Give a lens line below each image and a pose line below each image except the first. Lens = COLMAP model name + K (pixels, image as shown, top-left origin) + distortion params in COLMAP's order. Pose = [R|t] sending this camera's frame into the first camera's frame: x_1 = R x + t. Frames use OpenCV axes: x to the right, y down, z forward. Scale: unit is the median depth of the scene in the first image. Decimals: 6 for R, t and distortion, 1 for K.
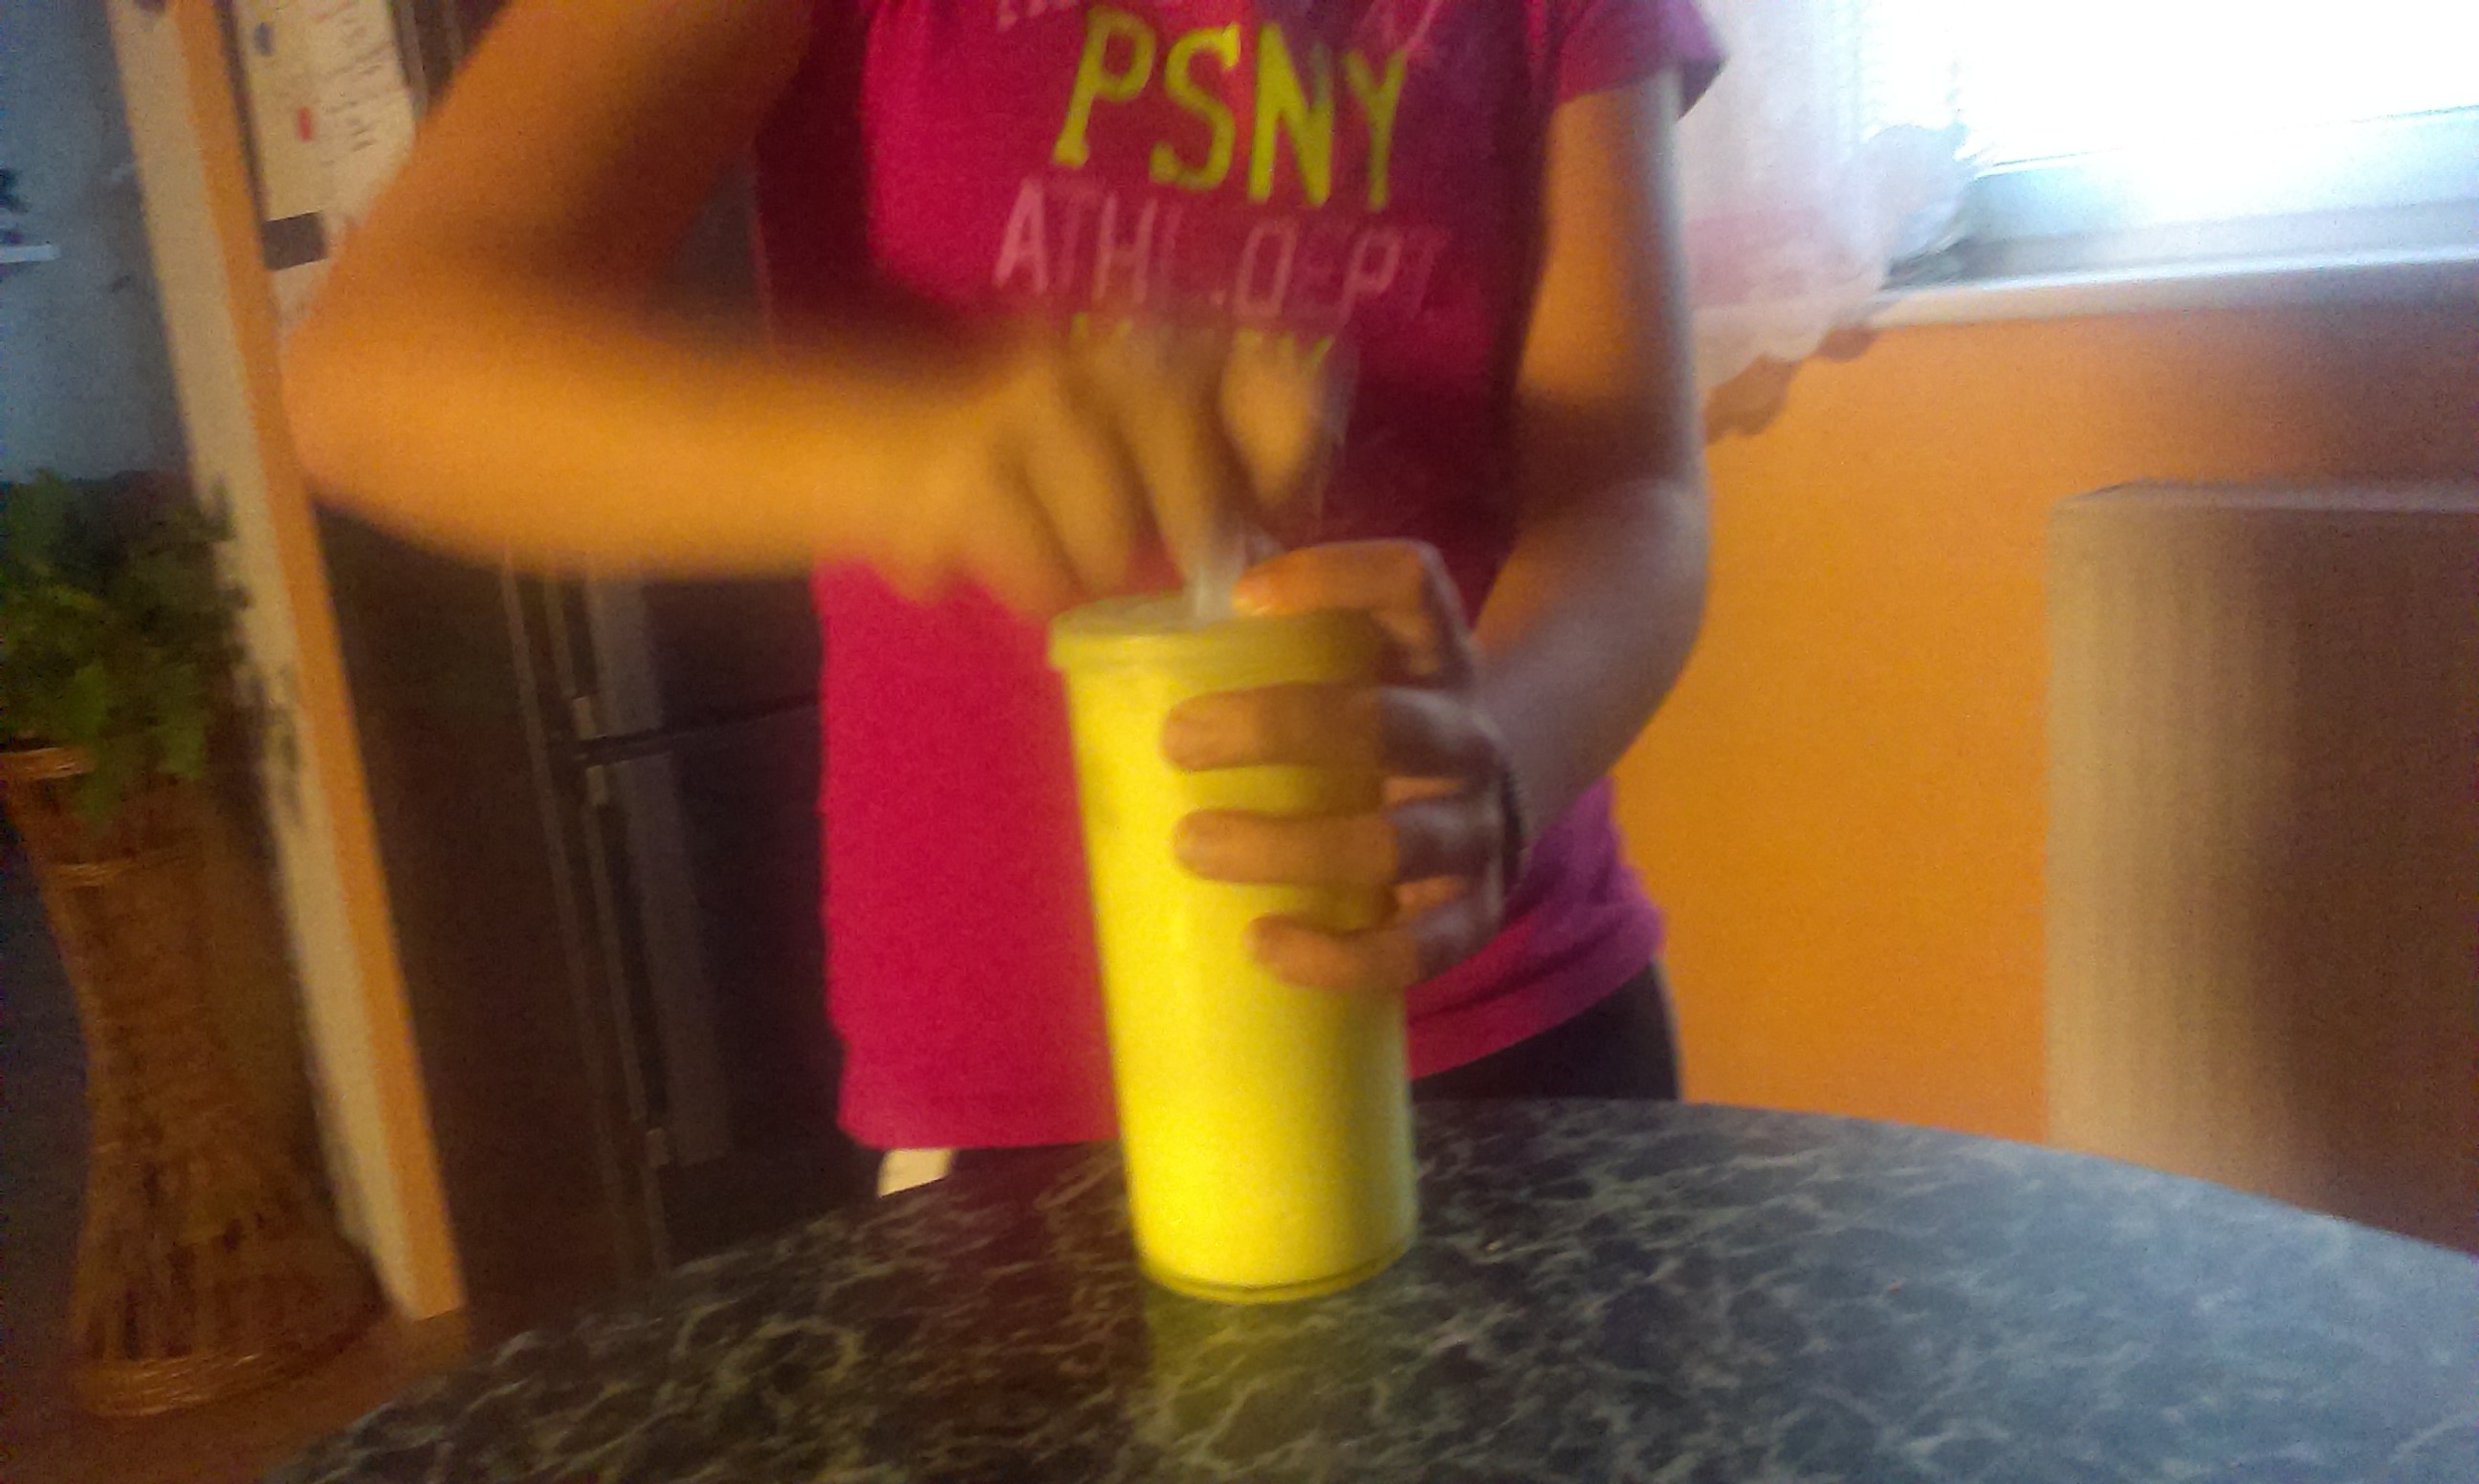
lens RADIAL K [[2077.5, 0, 1239.5], [0, 2077.5, 742.0], [0, 0, 1]] dist [0.147443, -0.243116]
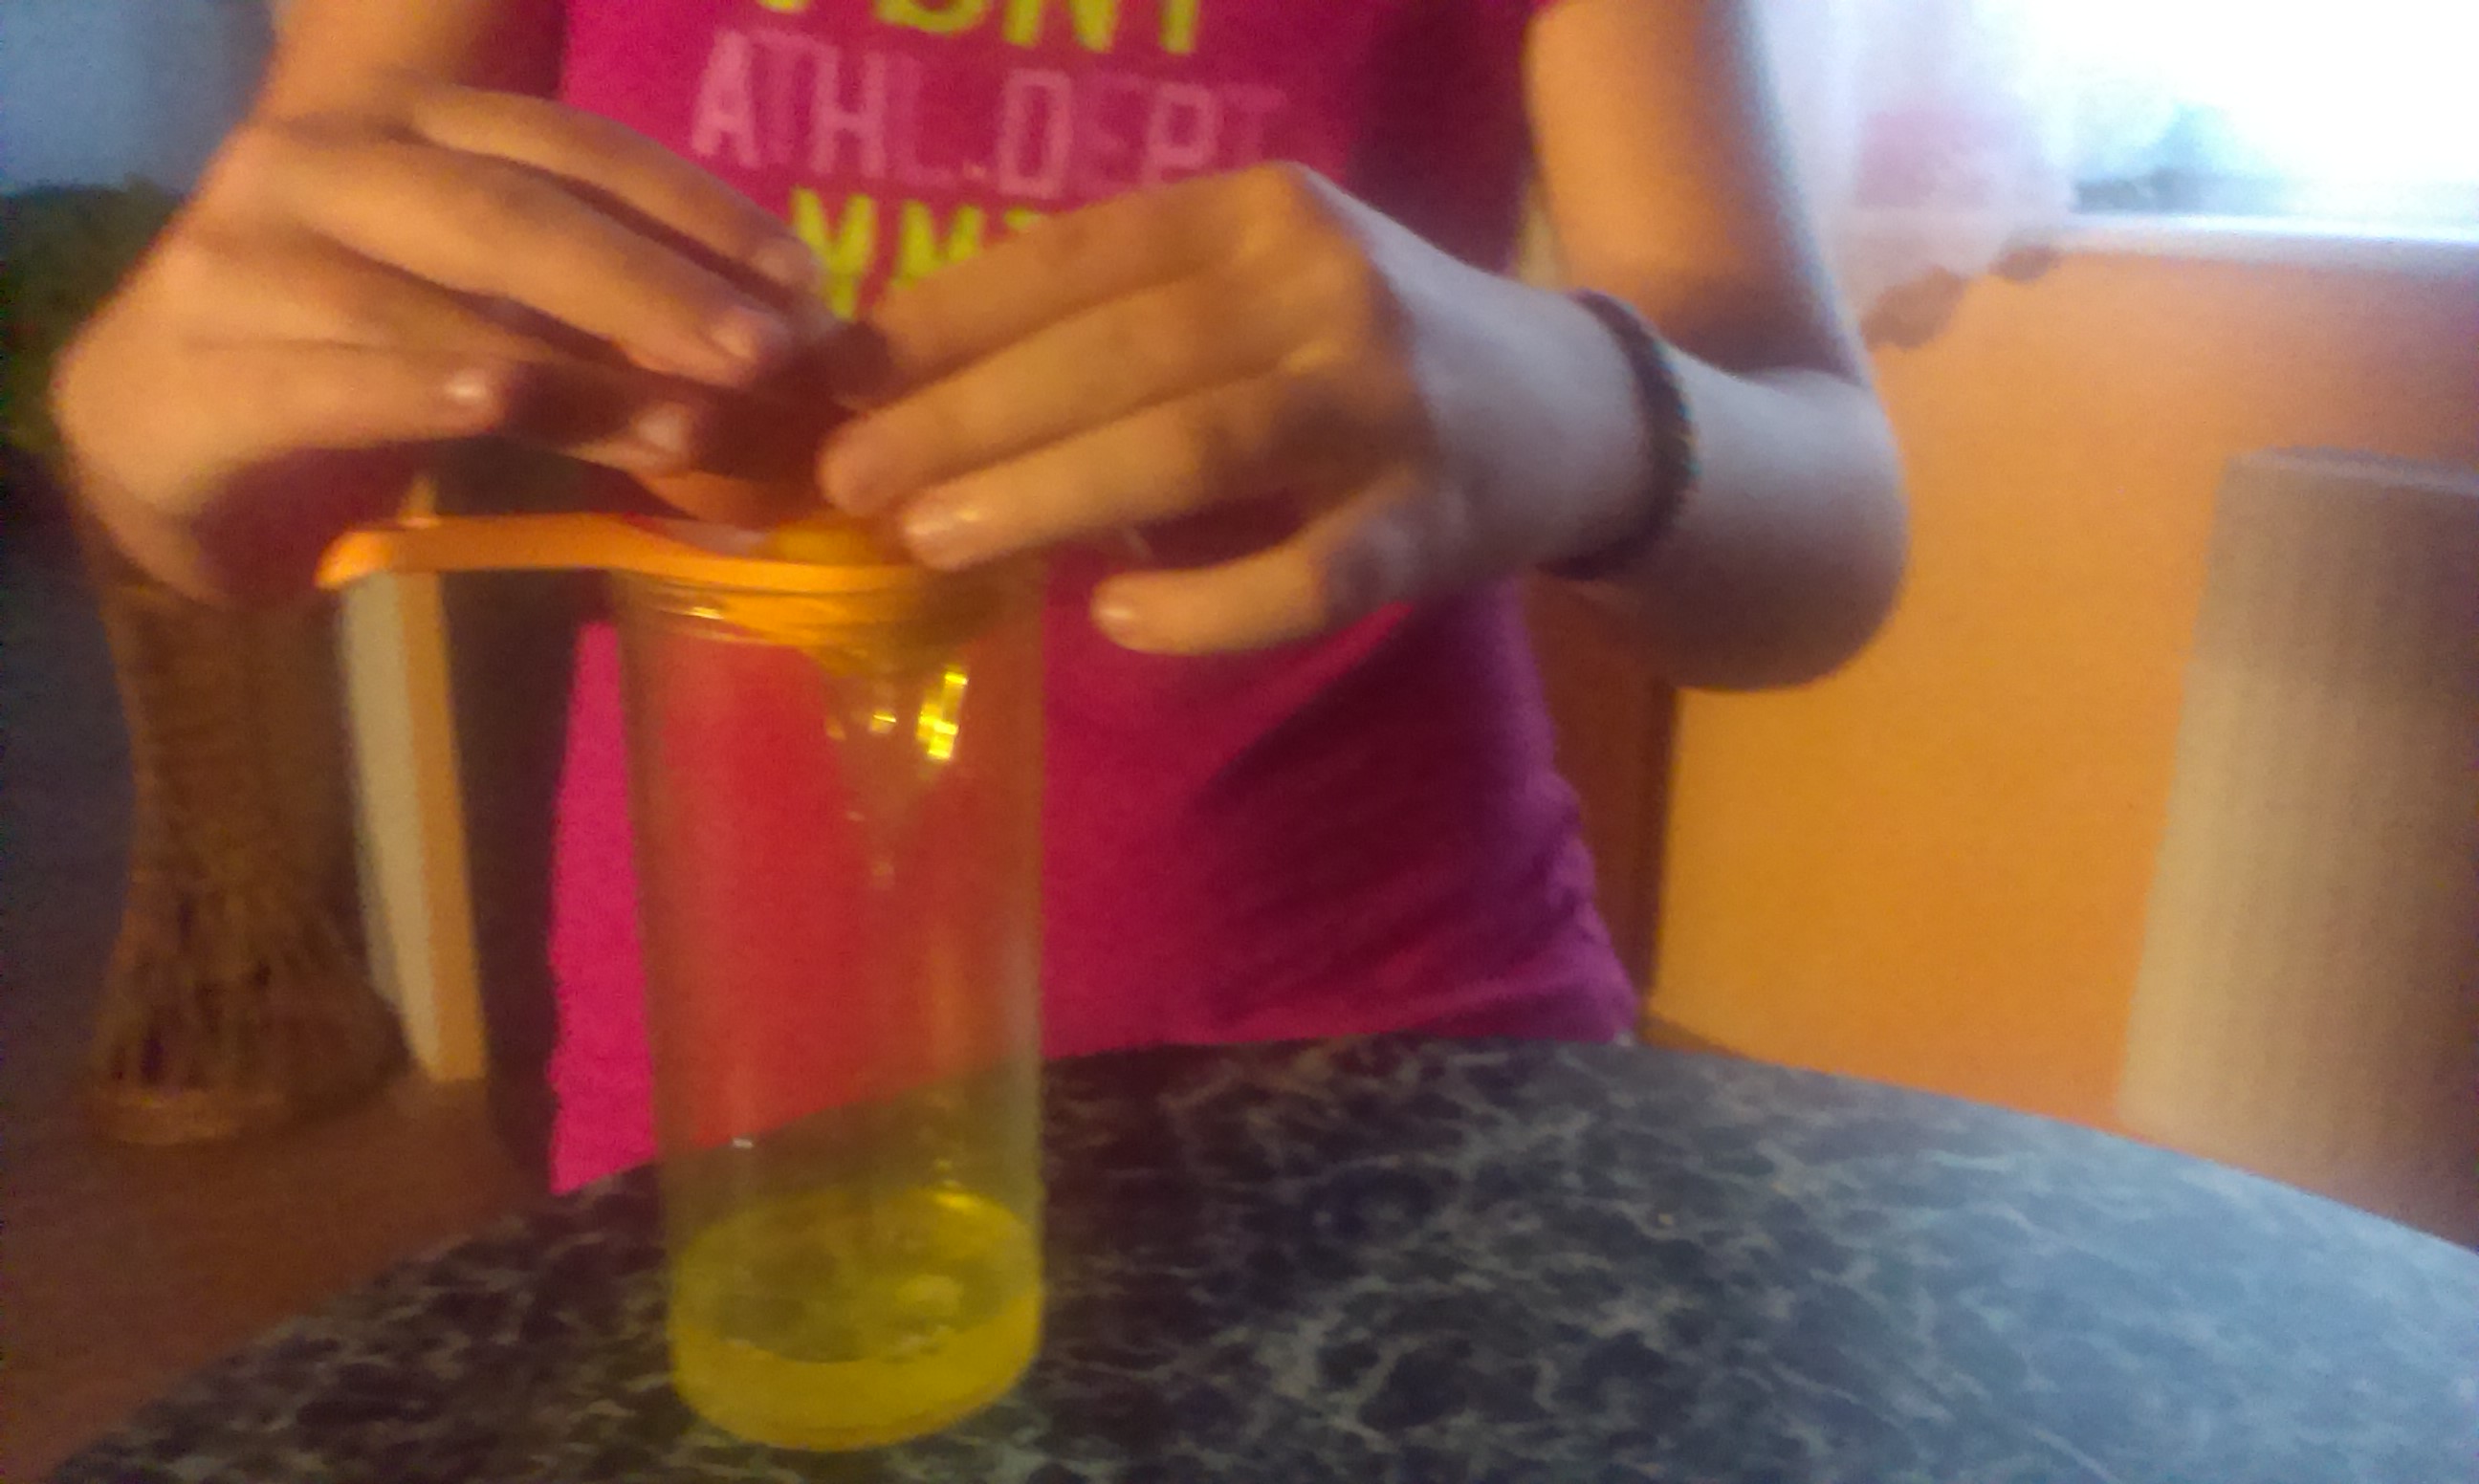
lens RADIAL K [[2077.5, 0, 1239.5], [0, 2077.5, 742.0], [0, 0, 1]] dist [0.147443, -0.243116]
pose [[0.992702, 0.119772, -0.014080, -0.077604], [-0.118491, 0.990419, 0.070923, -0.008384], [0.022439, -0.068737, 0.997382, 0.102021]]
